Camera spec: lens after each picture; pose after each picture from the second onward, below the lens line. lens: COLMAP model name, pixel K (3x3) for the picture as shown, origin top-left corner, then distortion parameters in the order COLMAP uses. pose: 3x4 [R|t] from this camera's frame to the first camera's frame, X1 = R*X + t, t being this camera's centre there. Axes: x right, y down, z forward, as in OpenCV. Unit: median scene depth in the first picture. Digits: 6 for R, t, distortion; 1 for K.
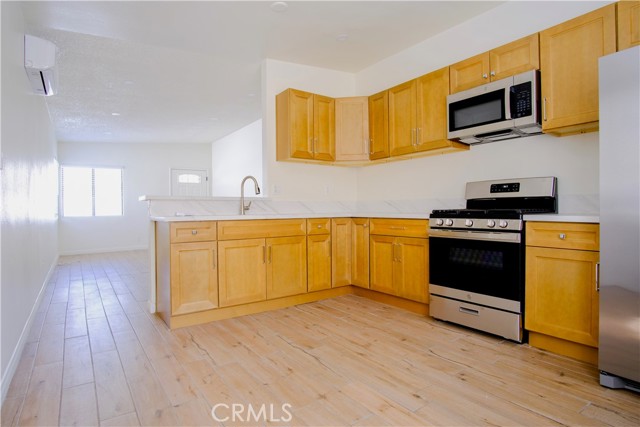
lens RADIAL K [[345.0, 0, 319.9], [0, 345.0, 212.3], [0, 0, 1]] dist [-0.031688, 0.001412]
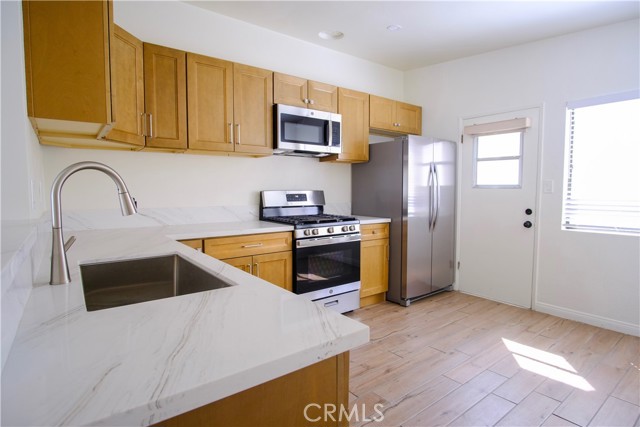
lens RADIAL K [[345.0, 0, 321.6], [0, 345.0, 214.5], [0, 0, 1]] dist [-0.031688, 0.001412]
pose [[-0.033875, -0.063121, 0.997431, -0.851221], [0.014062, 0.997875, 0.063627, -0.112845], [-0.999327, 0.016181, -0.032915, 1.225328]]
